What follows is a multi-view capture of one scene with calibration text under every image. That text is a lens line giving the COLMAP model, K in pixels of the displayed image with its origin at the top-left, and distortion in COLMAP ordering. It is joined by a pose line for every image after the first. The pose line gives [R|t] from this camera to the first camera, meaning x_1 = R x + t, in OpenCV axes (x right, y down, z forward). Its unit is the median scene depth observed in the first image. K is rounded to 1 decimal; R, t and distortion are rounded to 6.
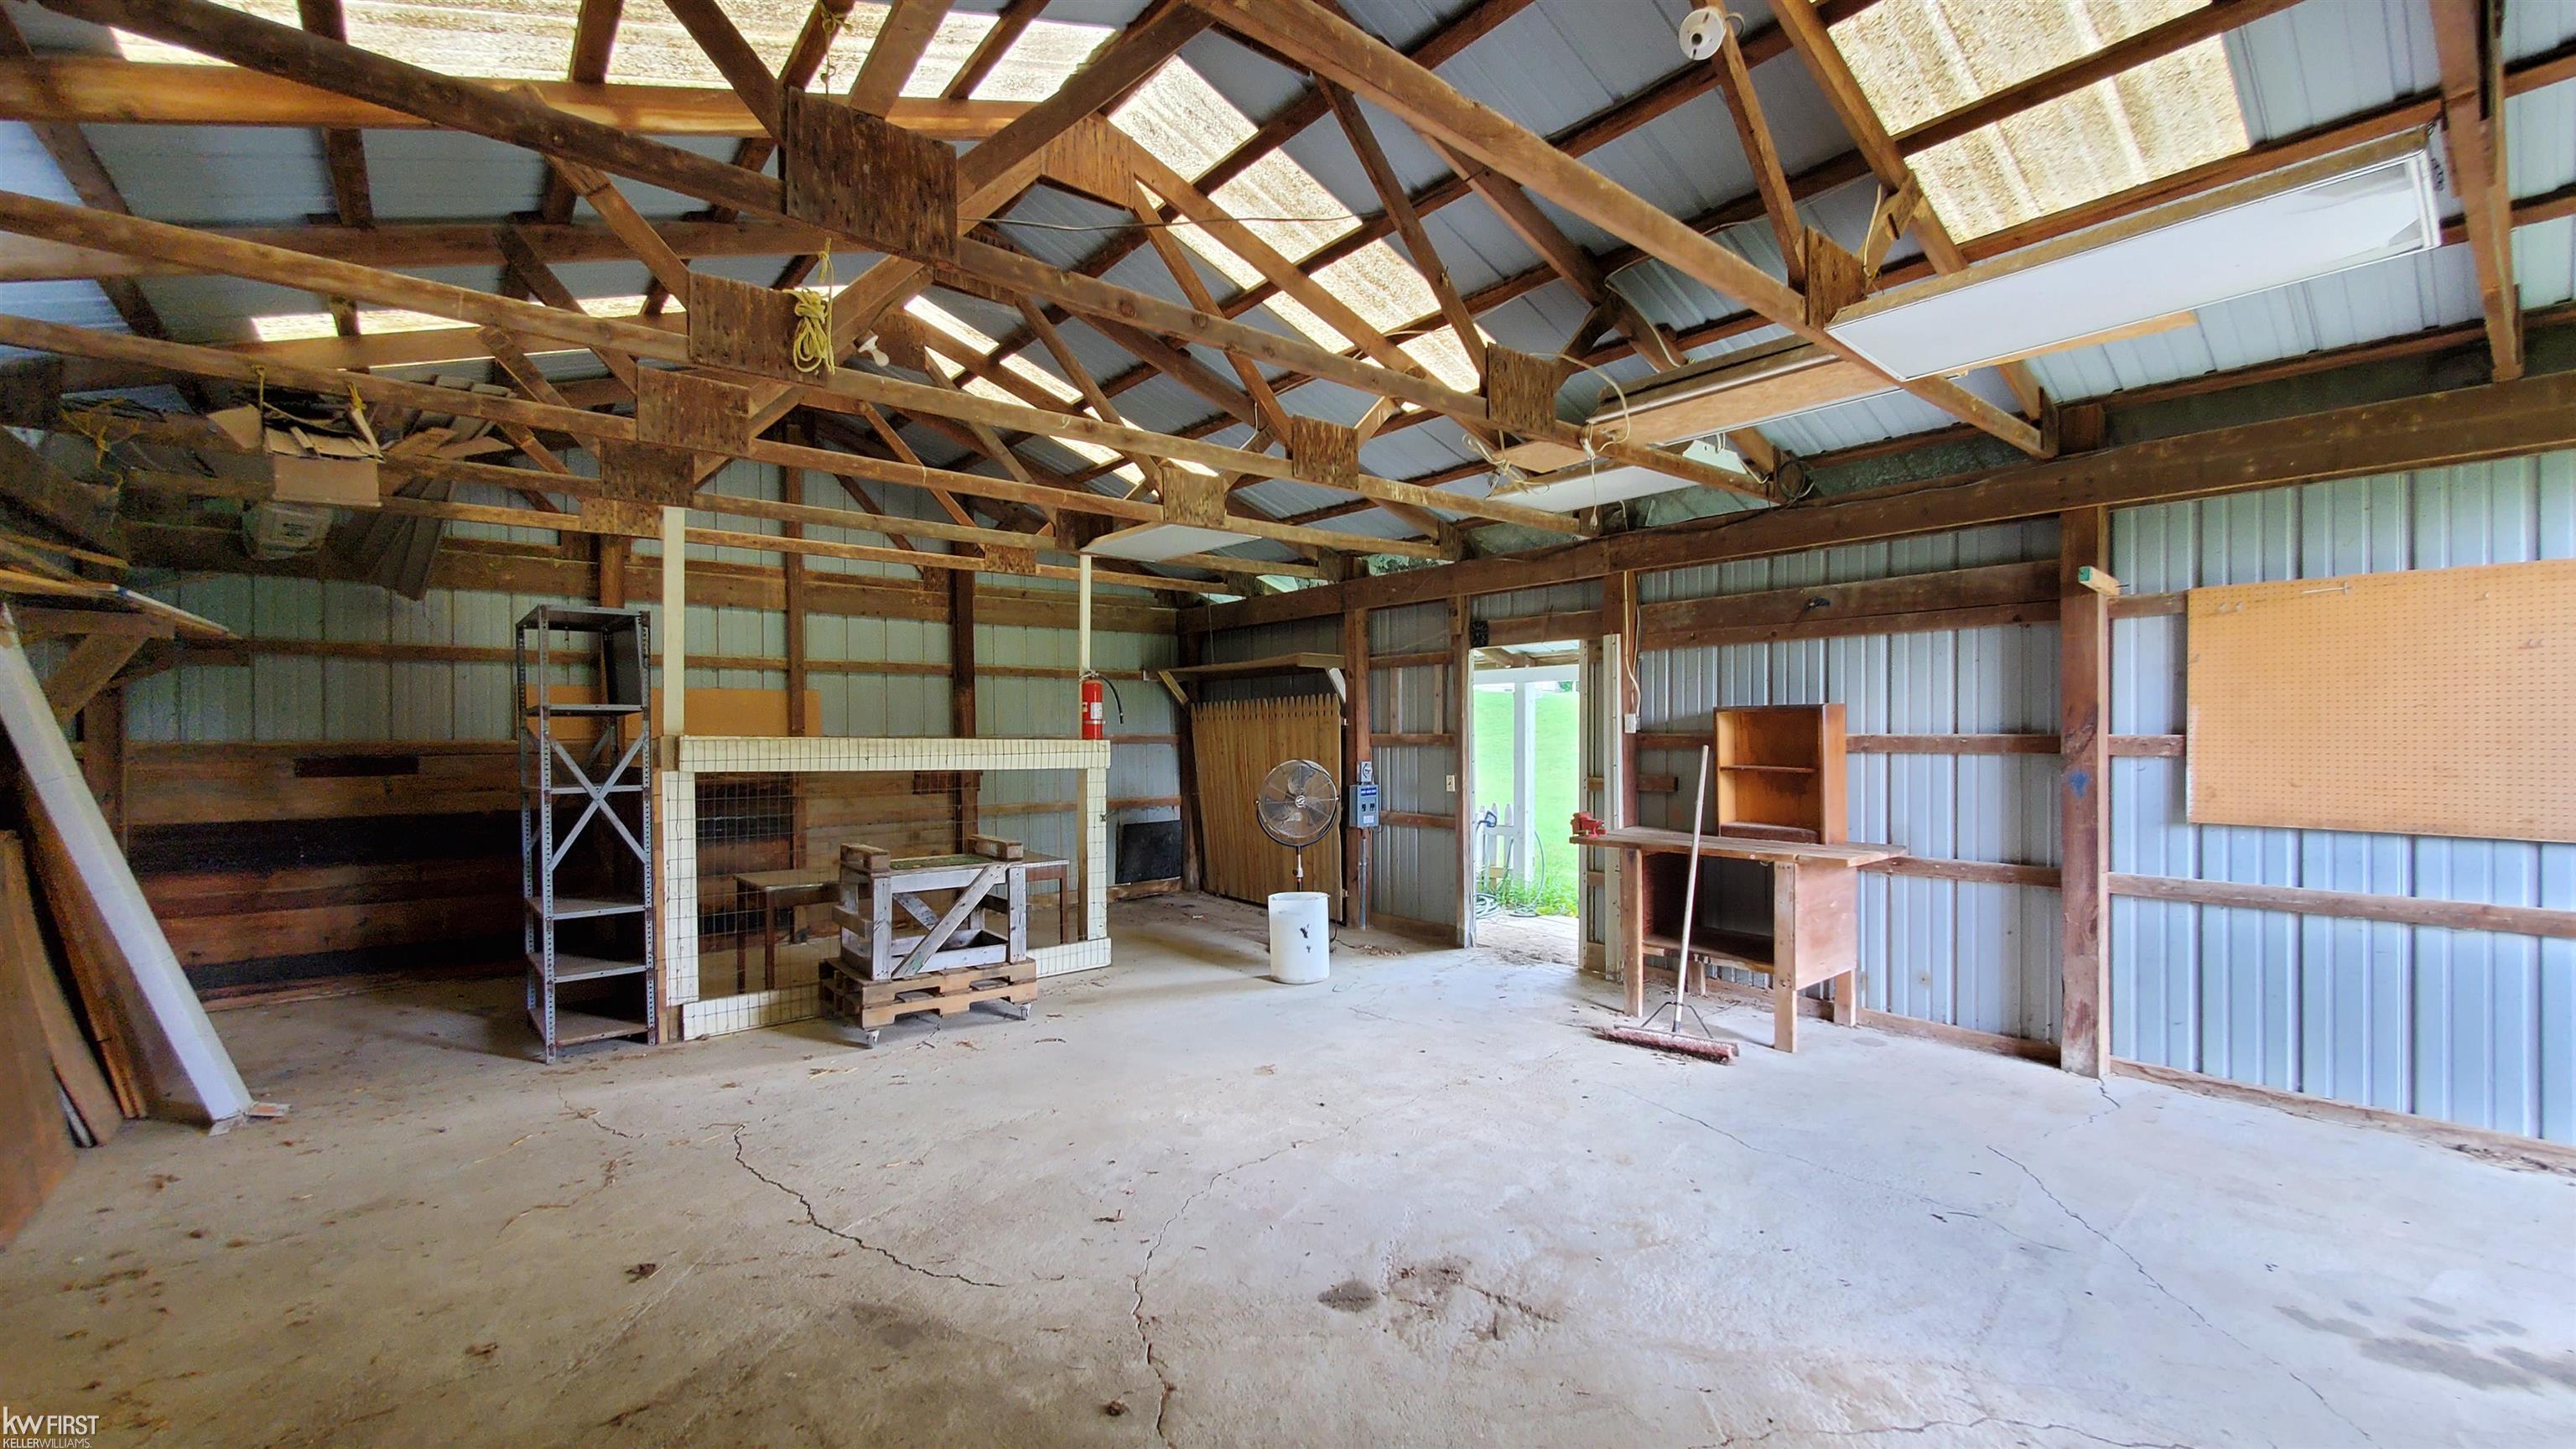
lens RADIAL K [[1019.4, 0, 1297.3], [0, 1019.4, 733.0], [0, 0, 1]] dist [0.001409, -0.000002]
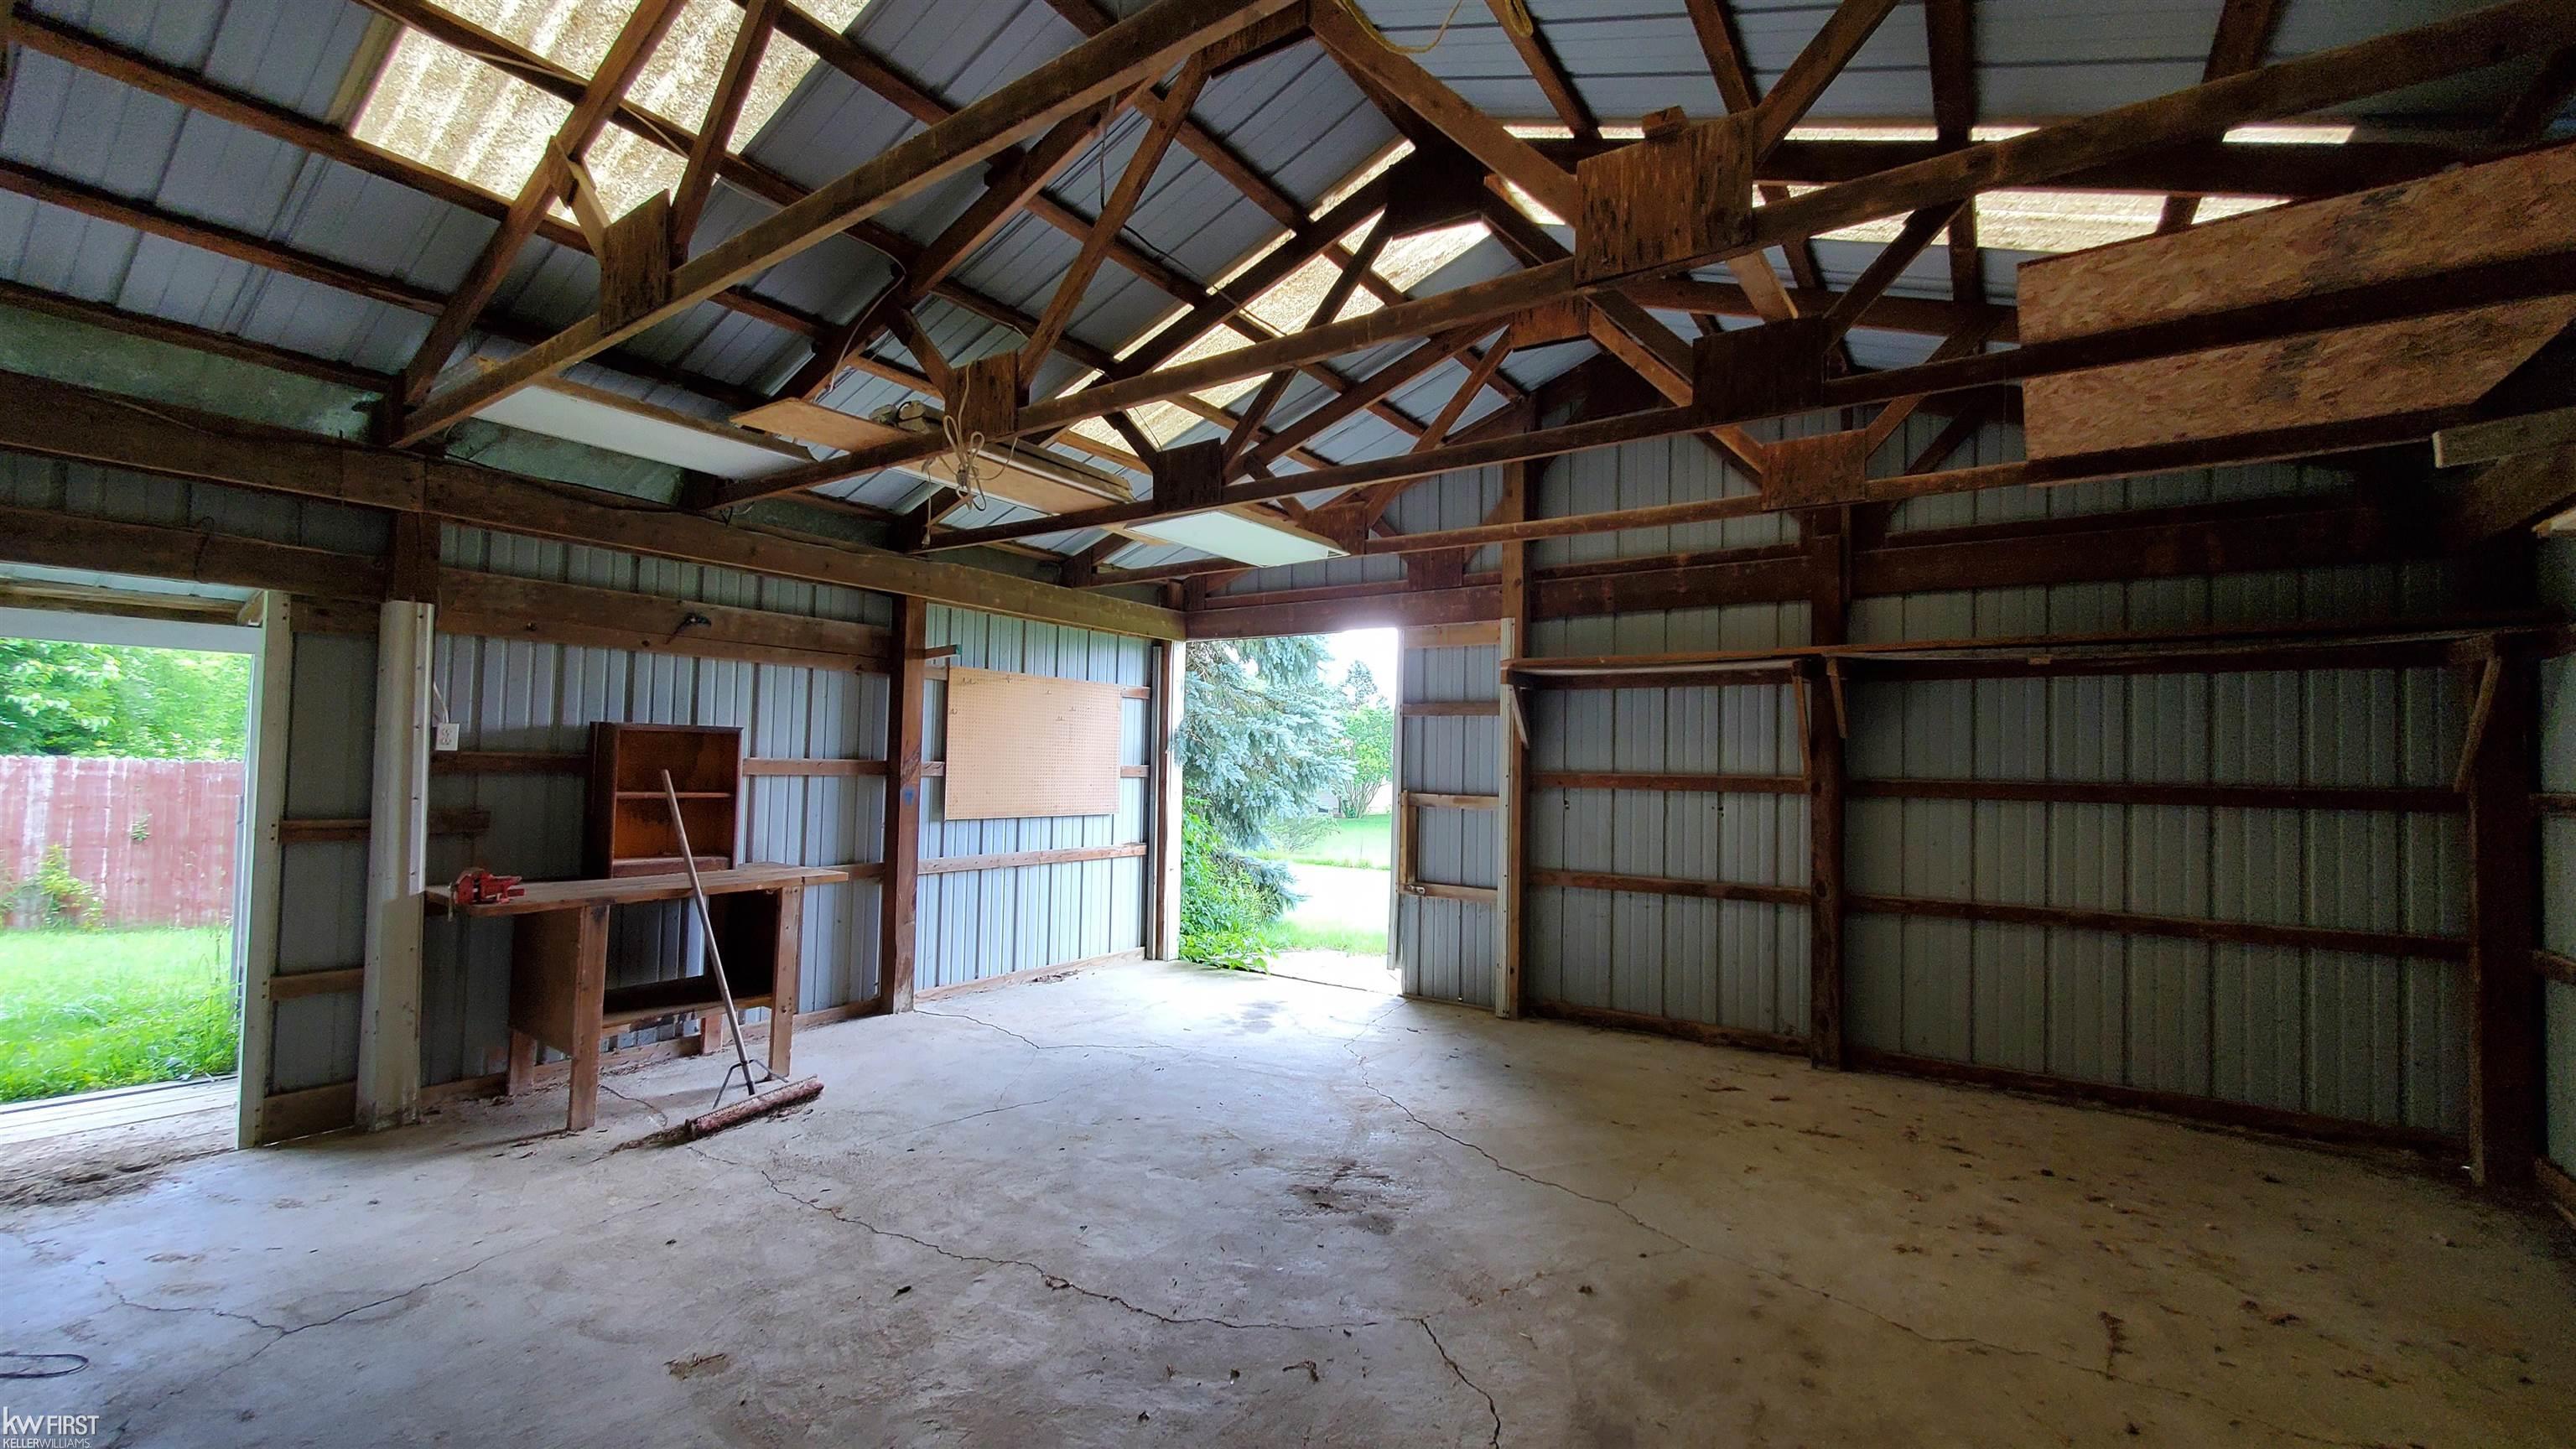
lens RADIAL K [[1019.4, 0, 1297.3], [0, 1019.4, 733.0], [0, 0, 1]] dist [0.001409, -0.000002]
pose [[-0.283336, 0.027448, 0.958628, -0.724835], [-0.020446, 0.999190, -0.034653, 0.000365], [-0.958803, -0.029419, -0.282546, 0.936571]]
